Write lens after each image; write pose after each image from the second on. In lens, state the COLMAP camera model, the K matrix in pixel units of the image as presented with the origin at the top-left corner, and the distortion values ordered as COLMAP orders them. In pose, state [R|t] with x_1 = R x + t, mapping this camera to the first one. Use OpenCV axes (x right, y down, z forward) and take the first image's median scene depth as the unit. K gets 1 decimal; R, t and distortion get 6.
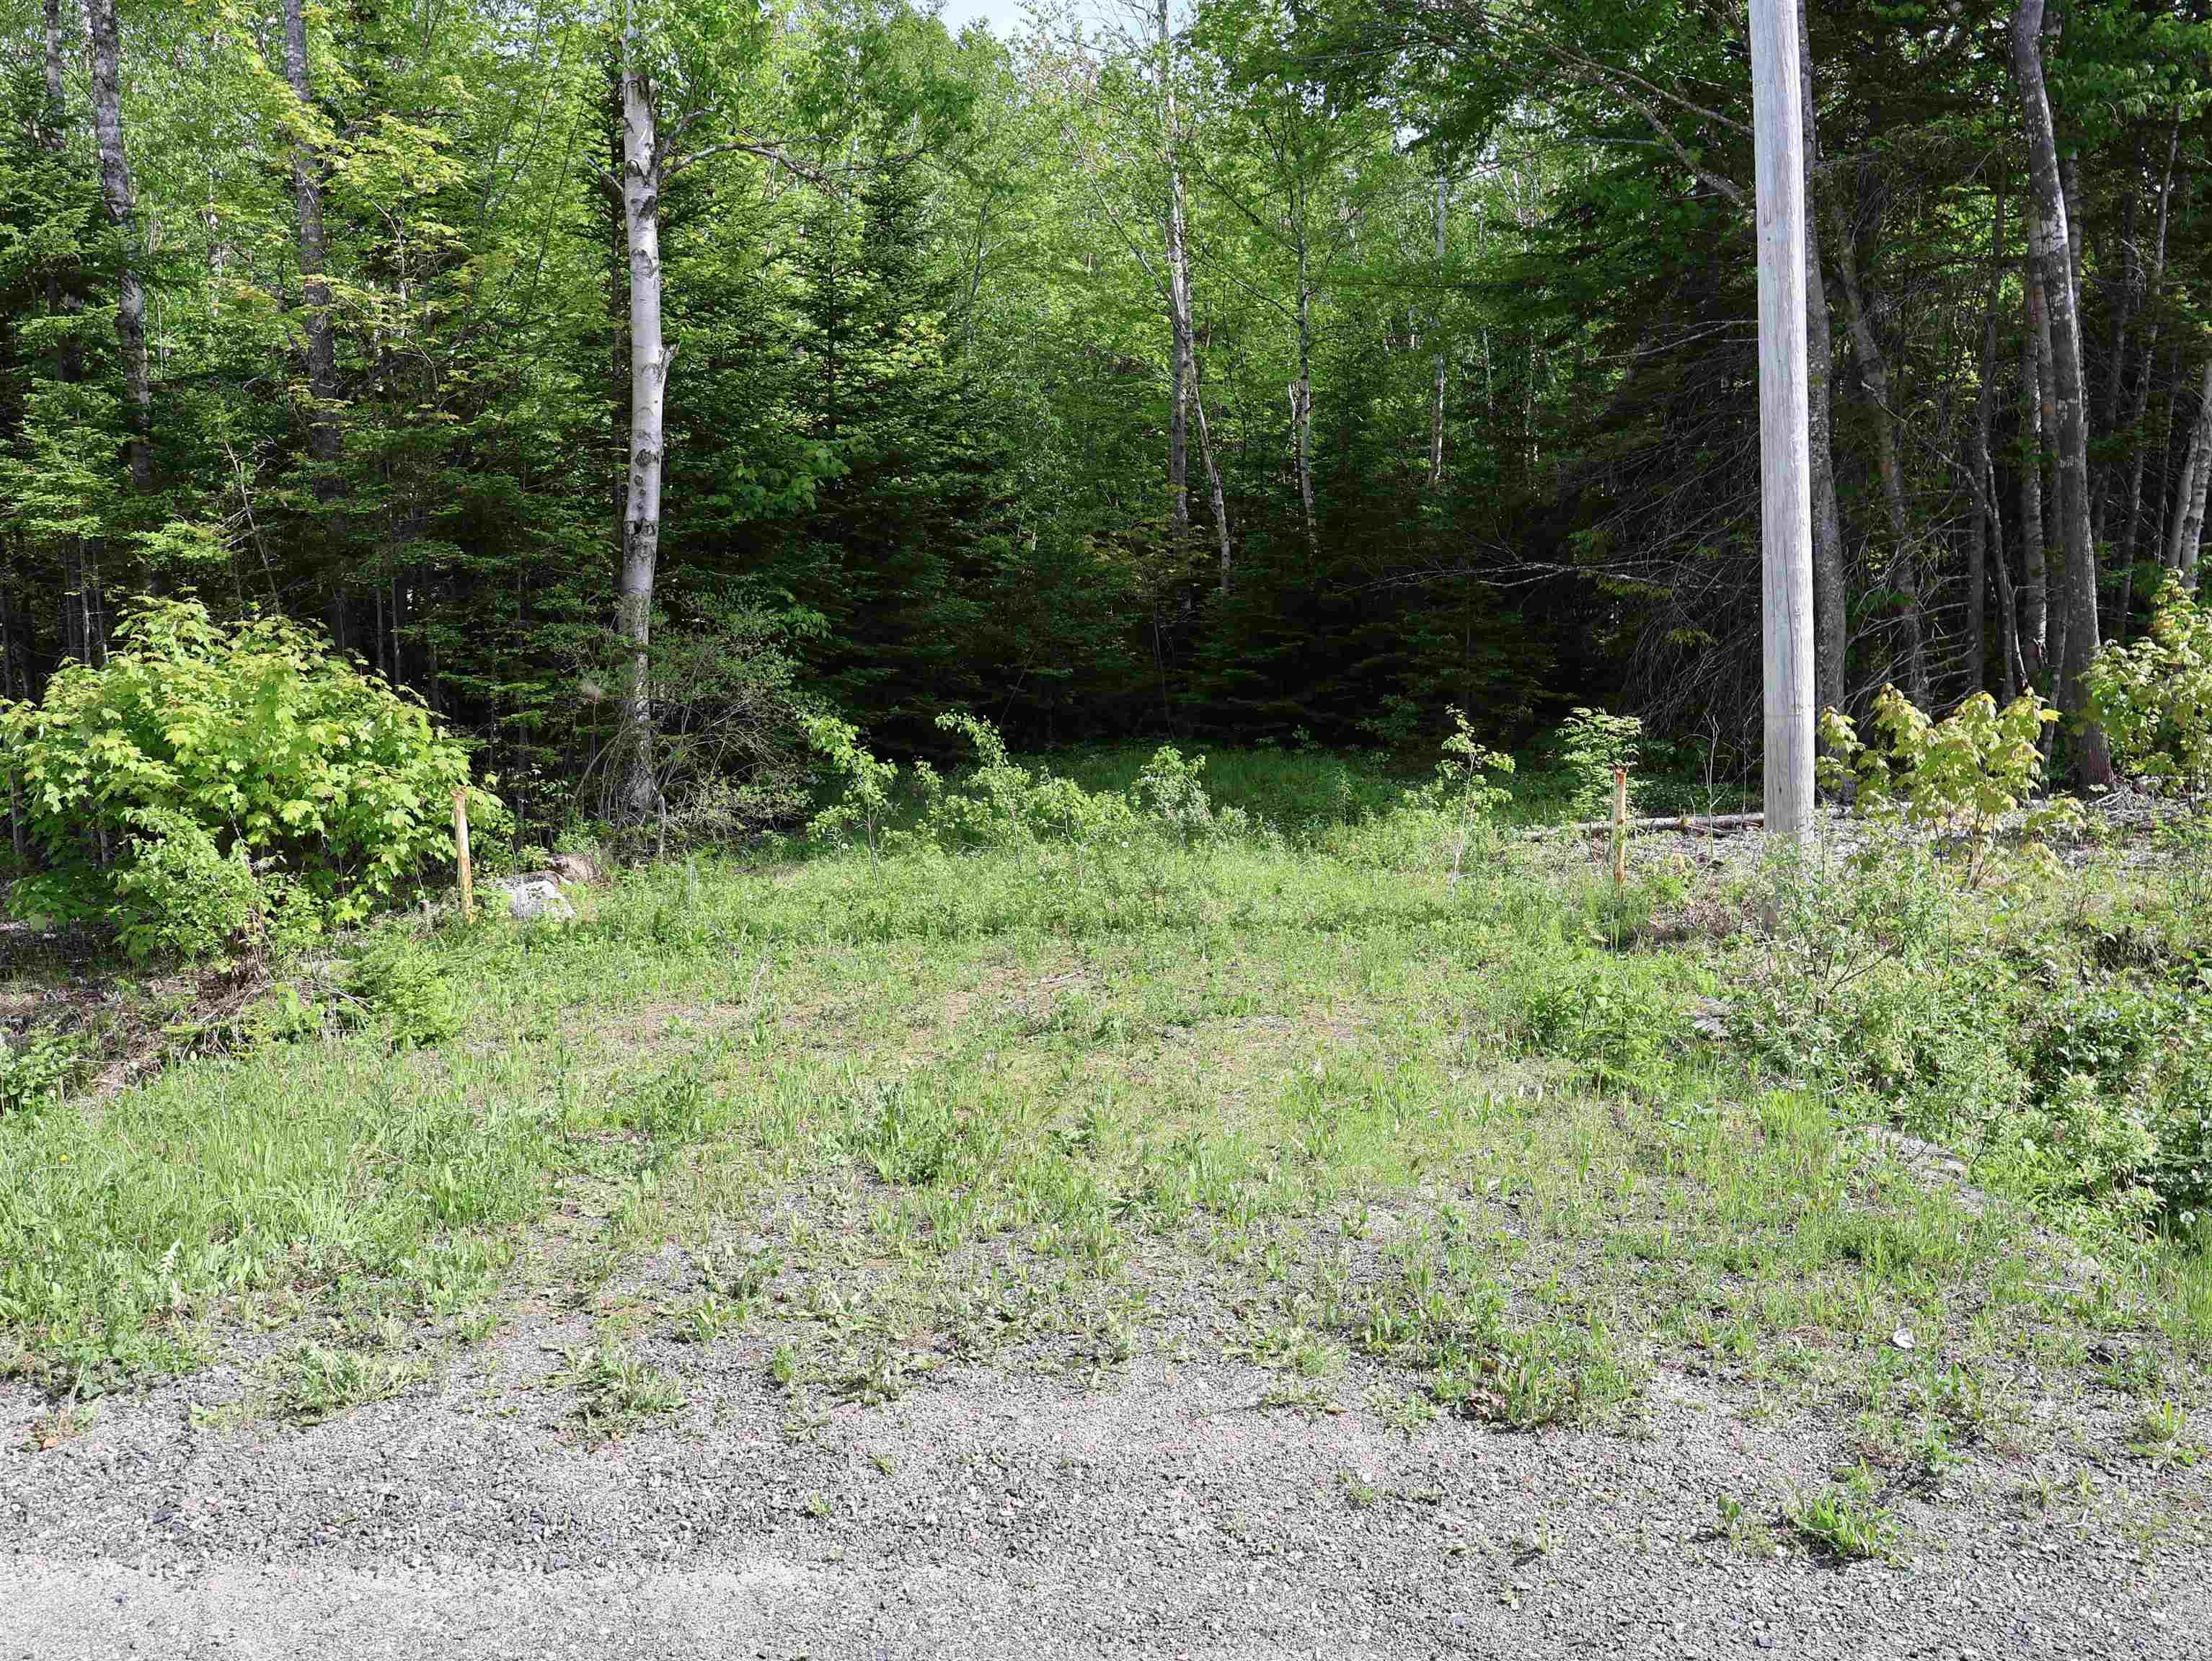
lens RADIAL K [[1567.9, 0, 1027.0], [0, 1567.9, 830.9], [0, 0, 1]] dist [0.090183, -0.101228]
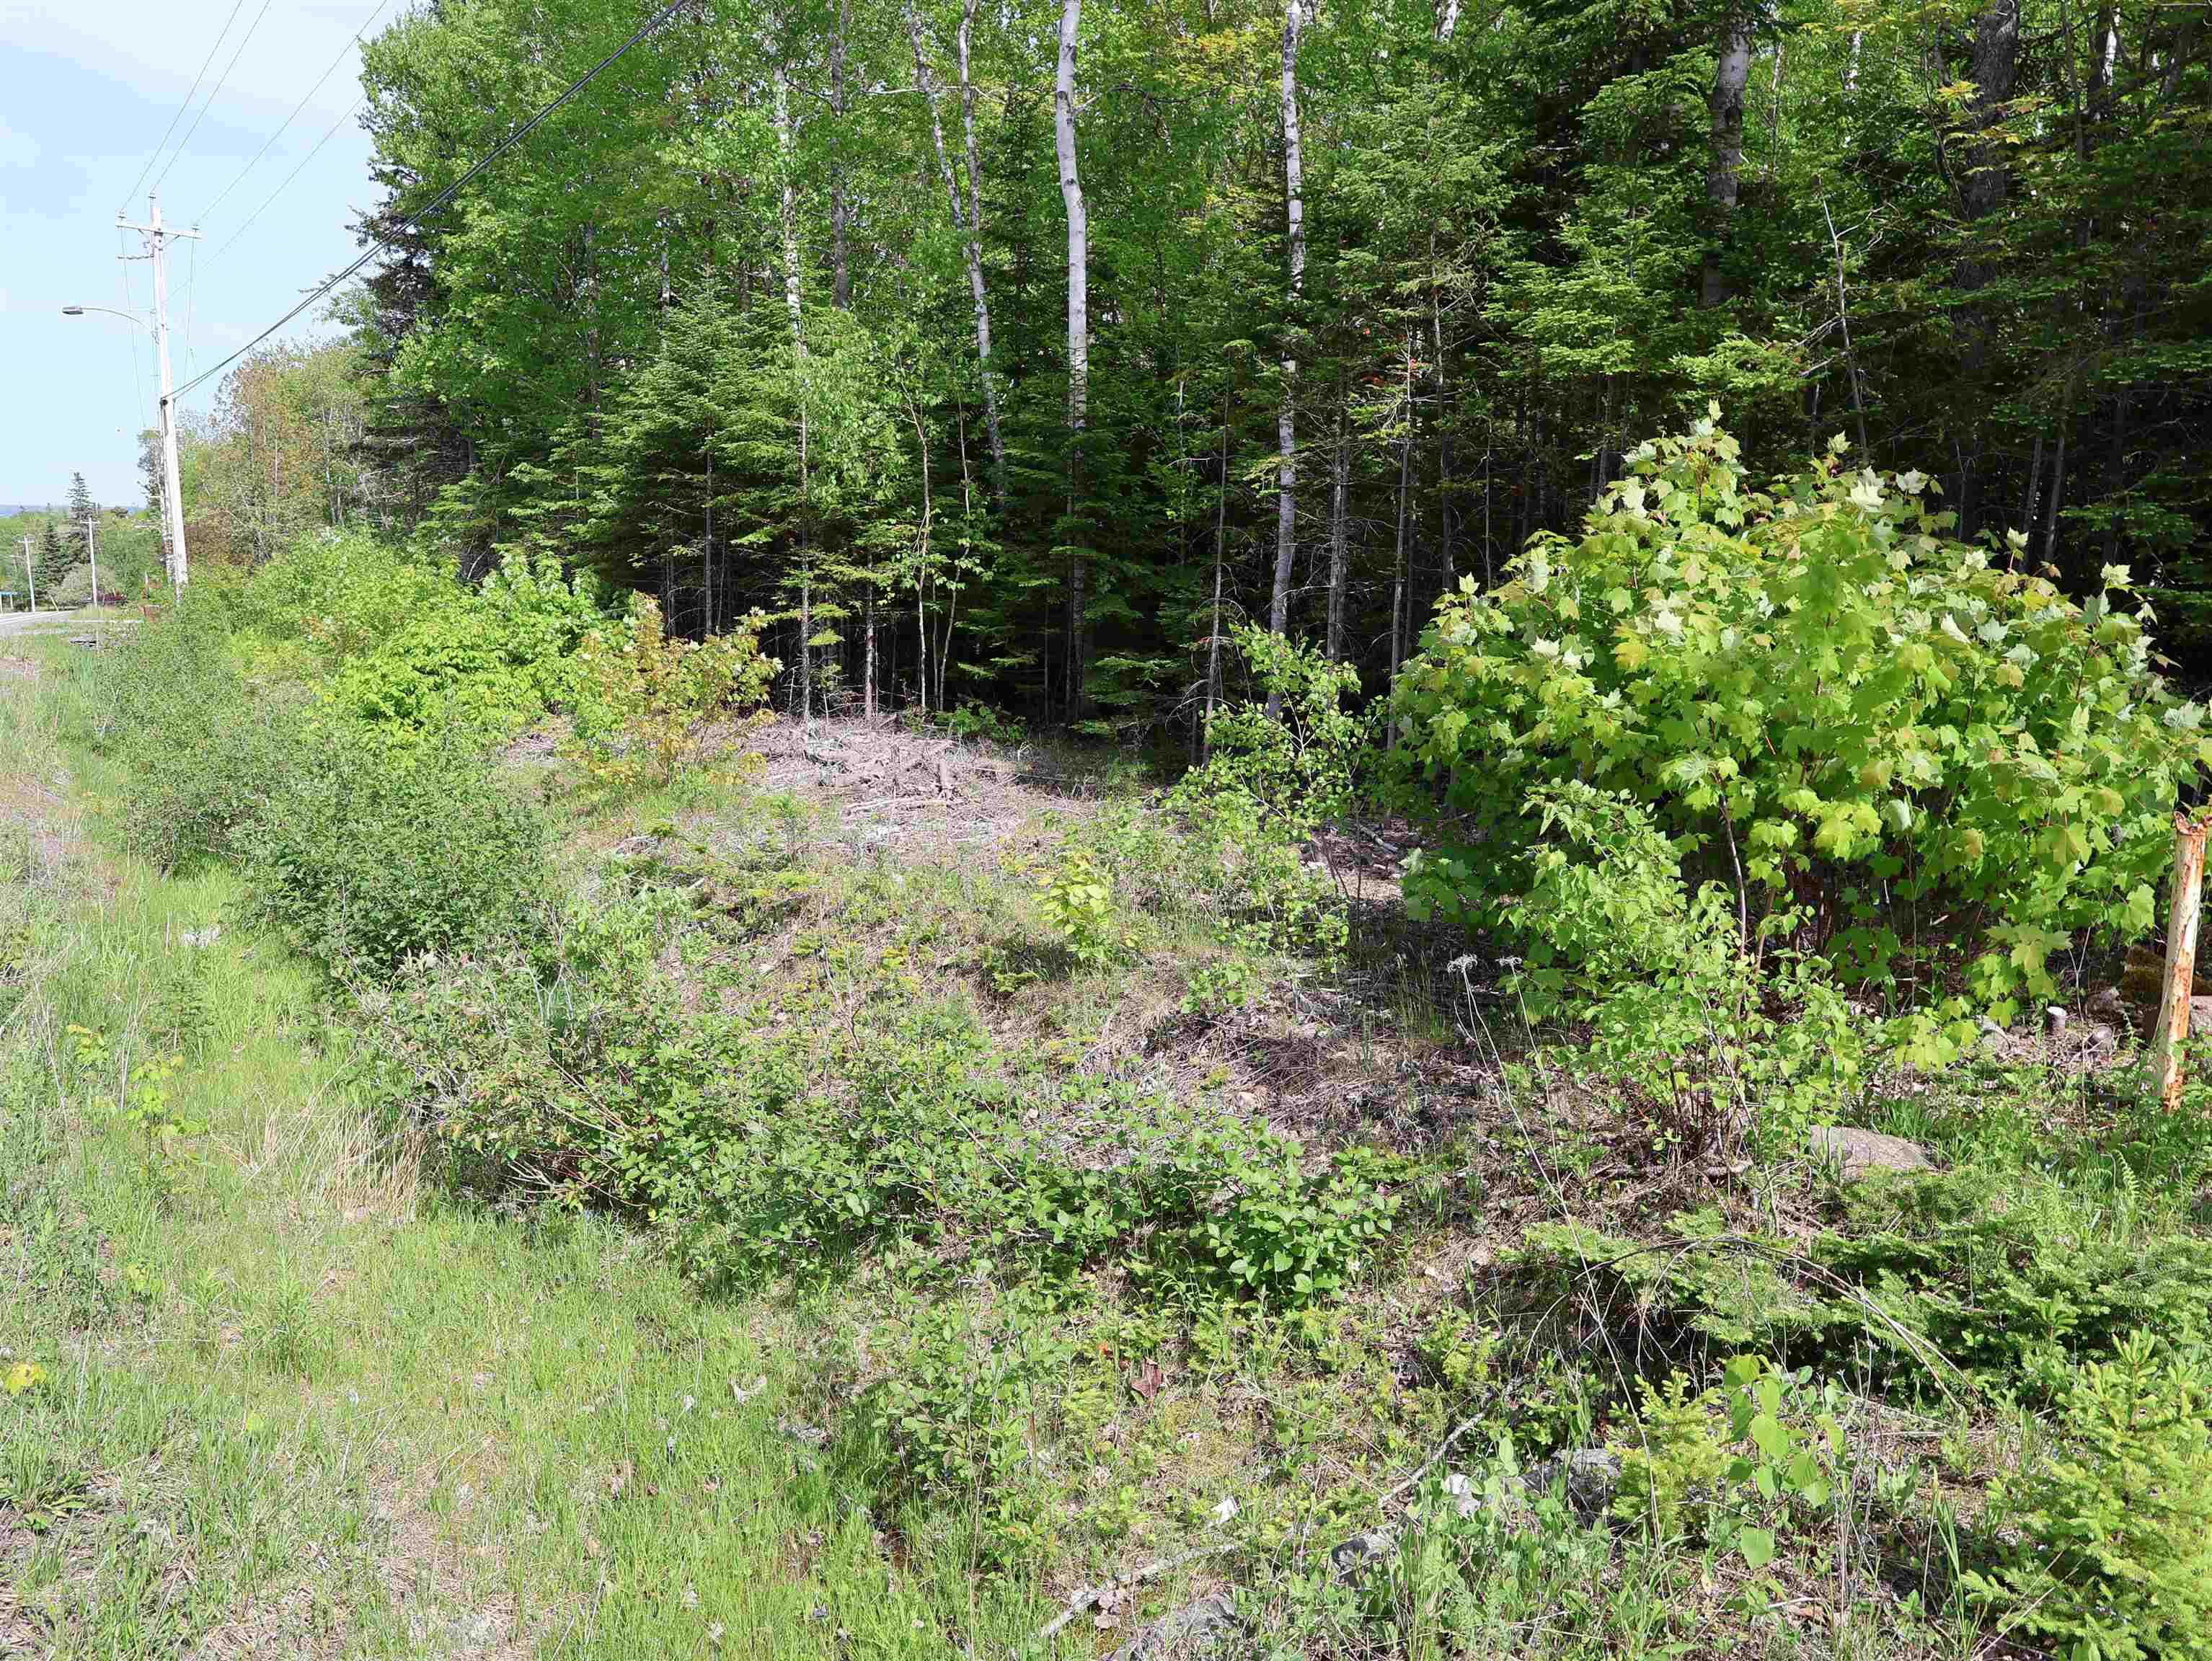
lens RADIAL K [[1604.4, 0, 1106.0], [0, 1604.4, 830.5], [0, 0, 1]] dist [-0.014054, 0.000232]
pose [[0.651831, 0.150894, -0.743201, -0.186947], [-0.124462, 0.988002, 0.091437, -0.022096], [0.748081, 0.032899, 0.662791, 0.388877]]
